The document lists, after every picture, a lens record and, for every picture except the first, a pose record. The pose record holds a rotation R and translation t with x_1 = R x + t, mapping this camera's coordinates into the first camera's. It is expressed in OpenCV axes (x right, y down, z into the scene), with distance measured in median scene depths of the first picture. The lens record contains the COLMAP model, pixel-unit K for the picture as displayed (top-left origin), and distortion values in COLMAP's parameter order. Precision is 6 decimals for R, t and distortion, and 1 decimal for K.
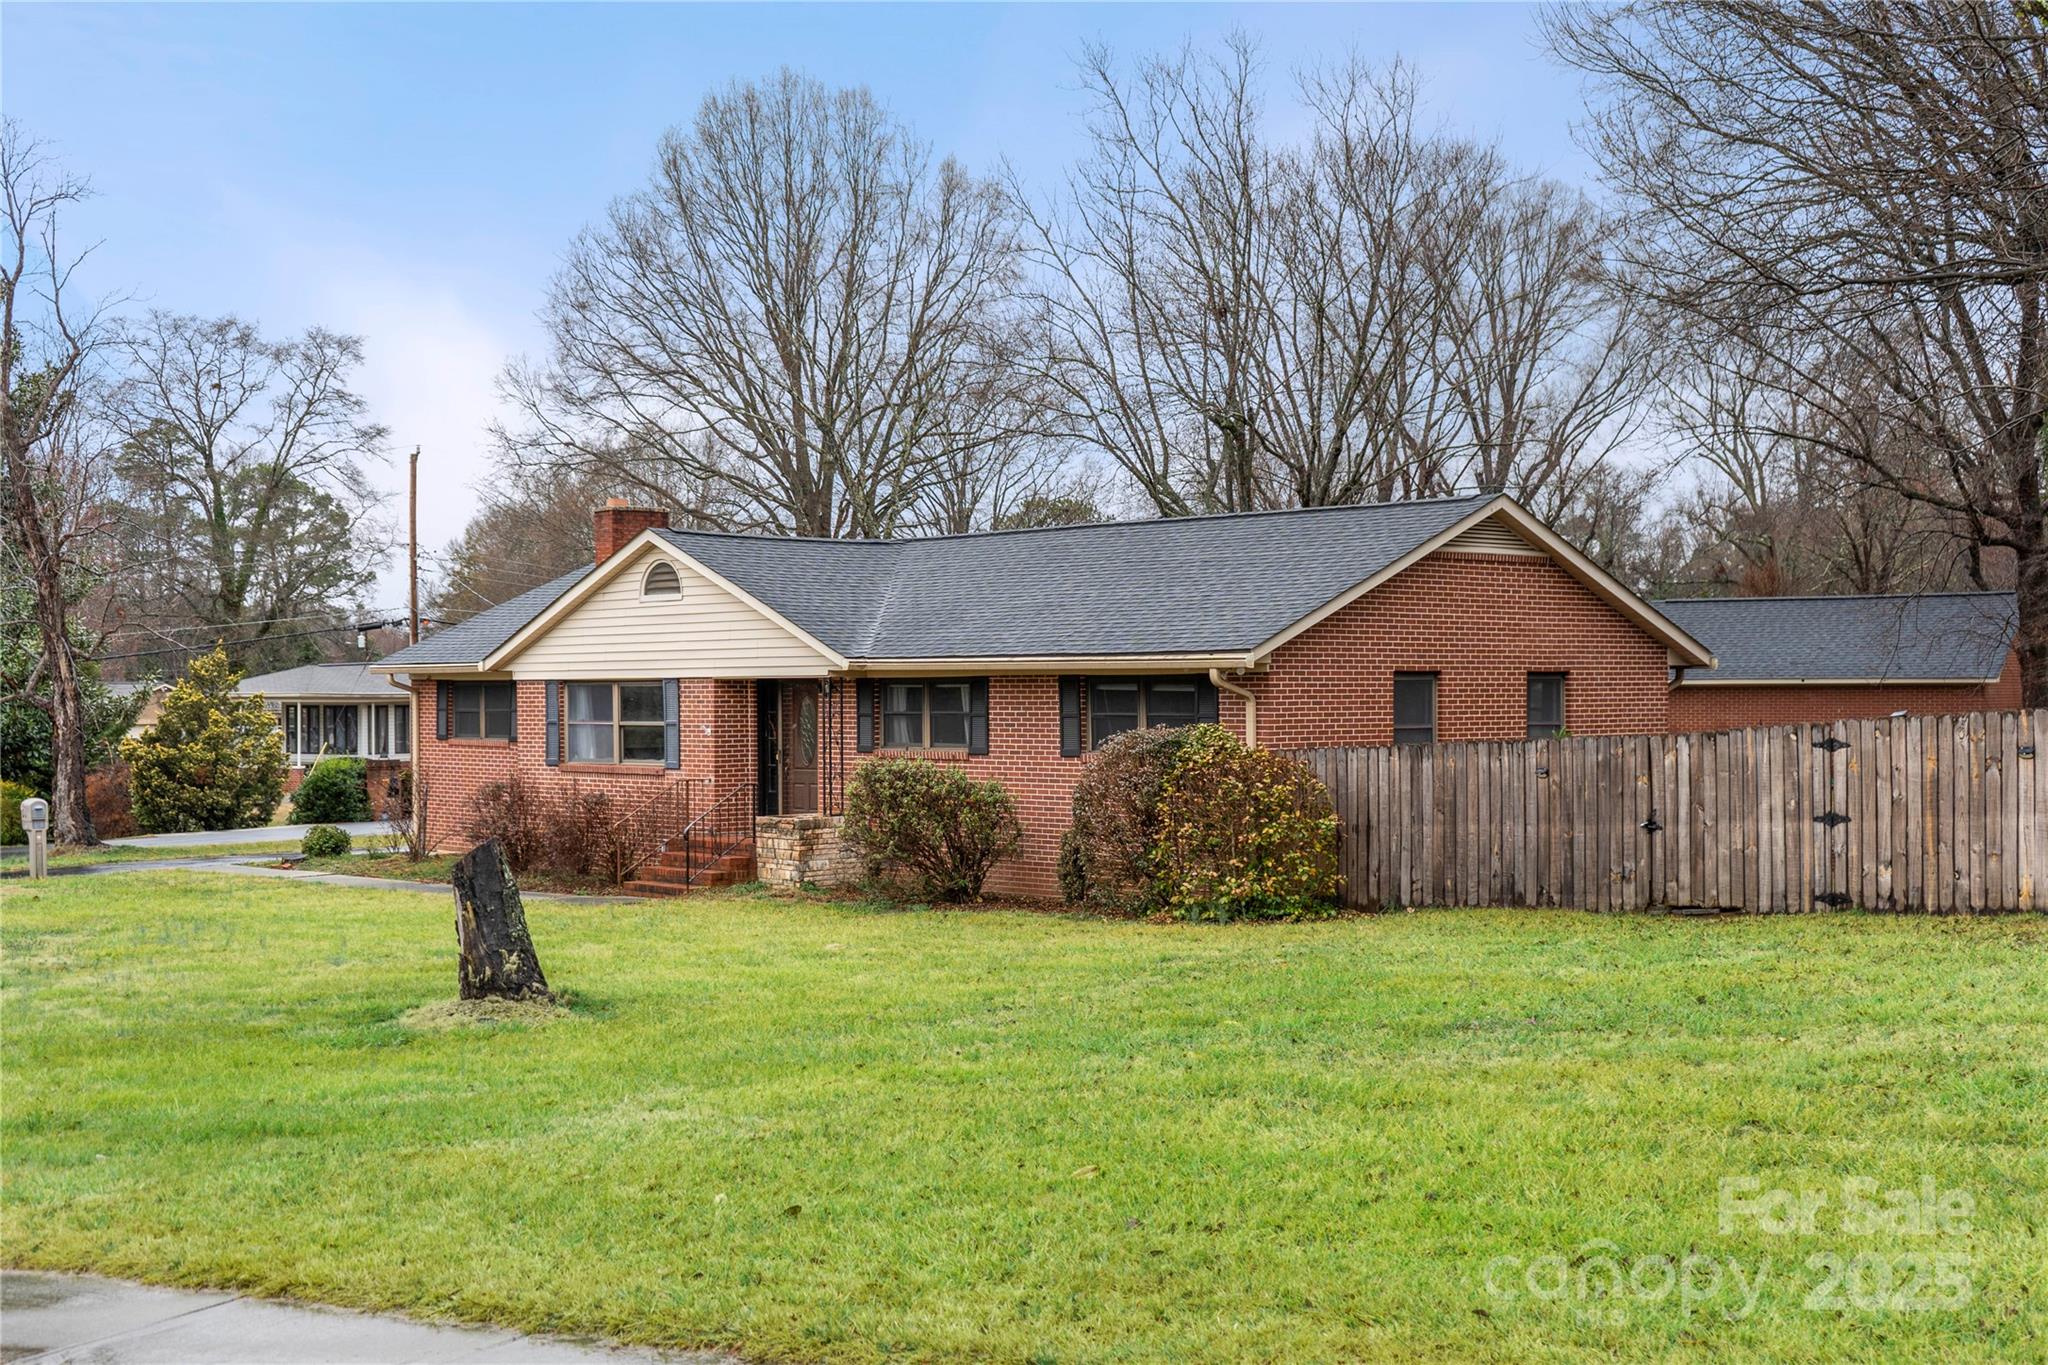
lens RADIAL K [[2460.2, 0, 1024.2], [0, 2460.2, 687.3], [0, 0, 1]] dist [0.007000, 0.000000]
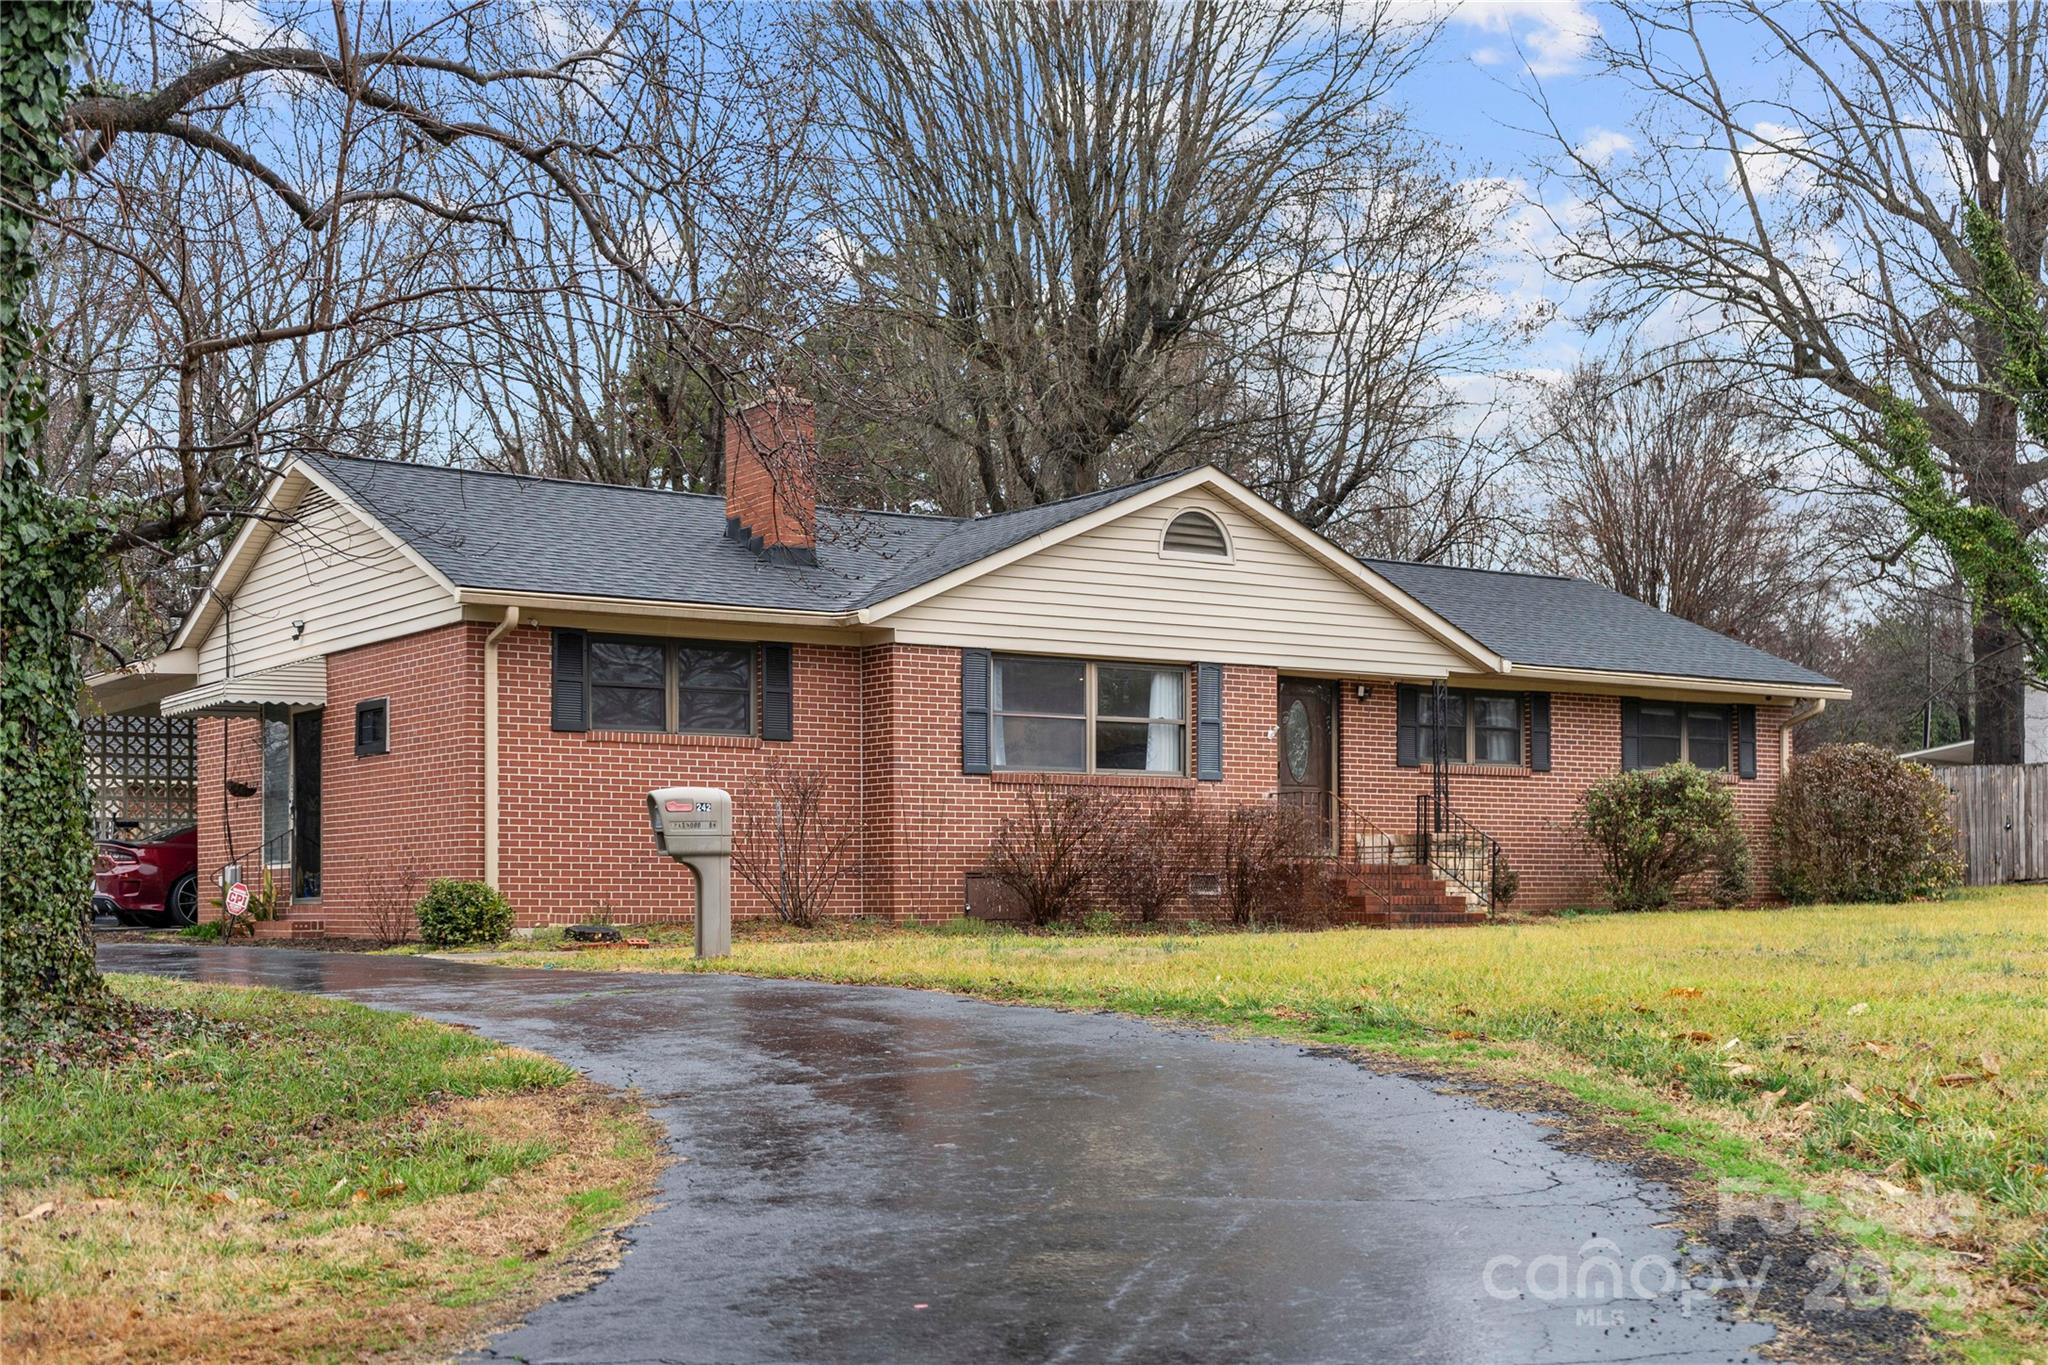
lens RADIAL K [[2460.2, 0, 1024.1], [0, 2460.2, 682.1], [0, 0, 1]] dist [0.007000, 0.000000]
pose [[0.160245, 0.072094, 0.984441, -0.897499], [-0.013394, 0.997396, -0.070862, 0.056532], [-0.986986, -0.001830, 0.160794, 0.923182]]
